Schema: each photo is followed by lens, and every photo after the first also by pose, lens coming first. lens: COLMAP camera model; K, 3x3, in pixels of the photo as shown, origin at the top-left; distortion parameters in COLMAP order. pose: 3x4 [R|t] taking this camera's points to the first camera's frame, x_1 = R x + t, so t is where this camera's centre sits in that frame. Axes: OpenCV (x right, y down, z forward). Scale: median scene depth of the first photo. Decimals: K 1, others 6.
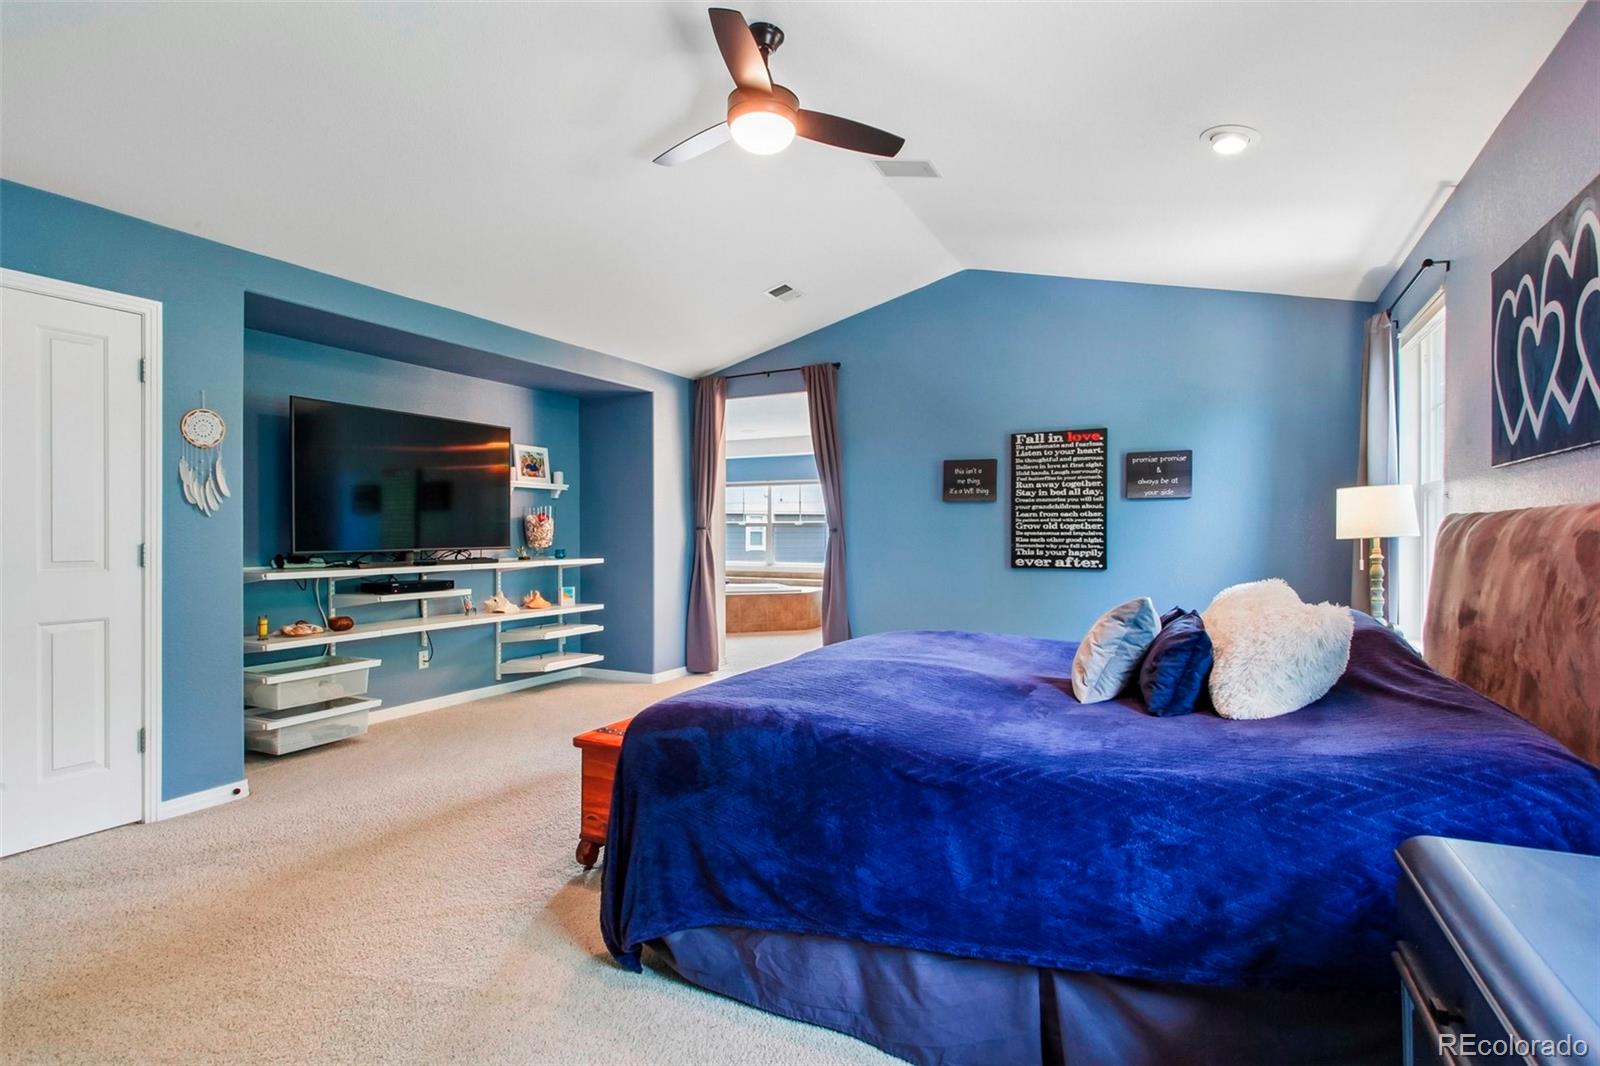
lens RADIAL K [[826.3, 0, 798.2], [0, 826.3, 540.3], [0, 0, 1]] dist [-0.055435, 0.019971]
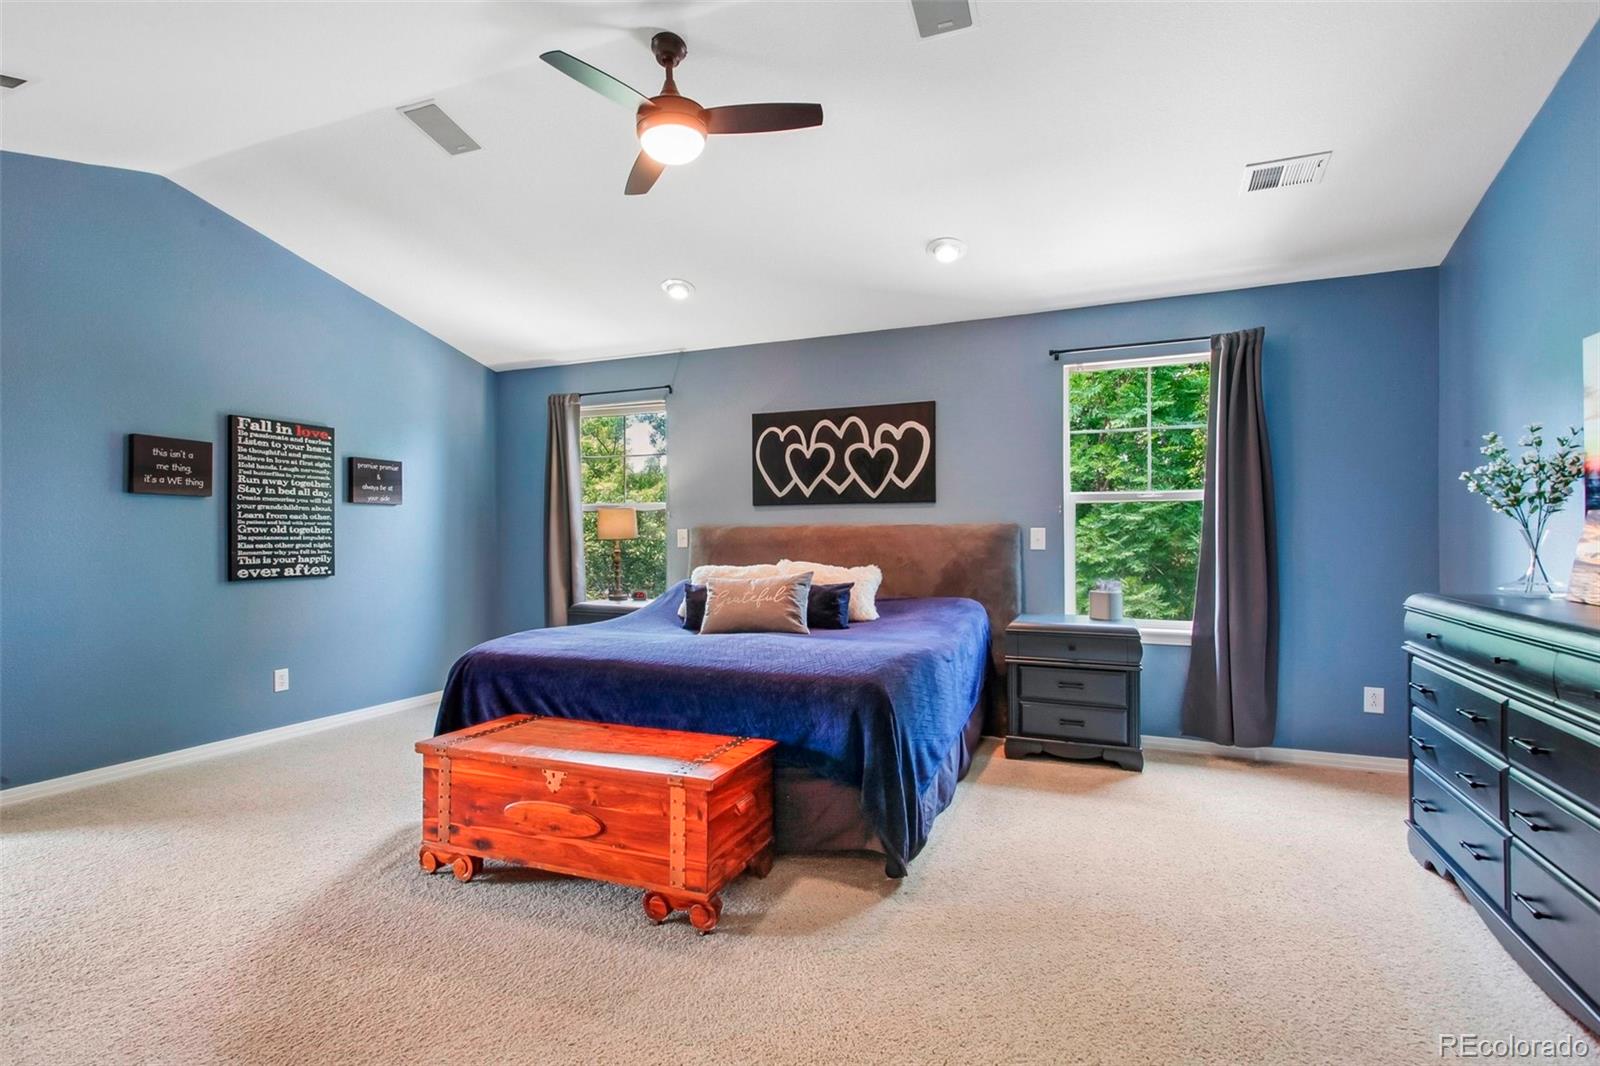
lens RADIAL K [[826.3, 0, 798.9], [0, 826.3, 524.7], [0, 0, 1]] dist [-0.055435, 0.019971]
pose [[-0.191605, 0.015602, 0.981348, -0.644652], [0.015599, 0.999796, -0.012849, -0.002972], [-0.981348, 0.012846, -0.191809, 0.632482]]
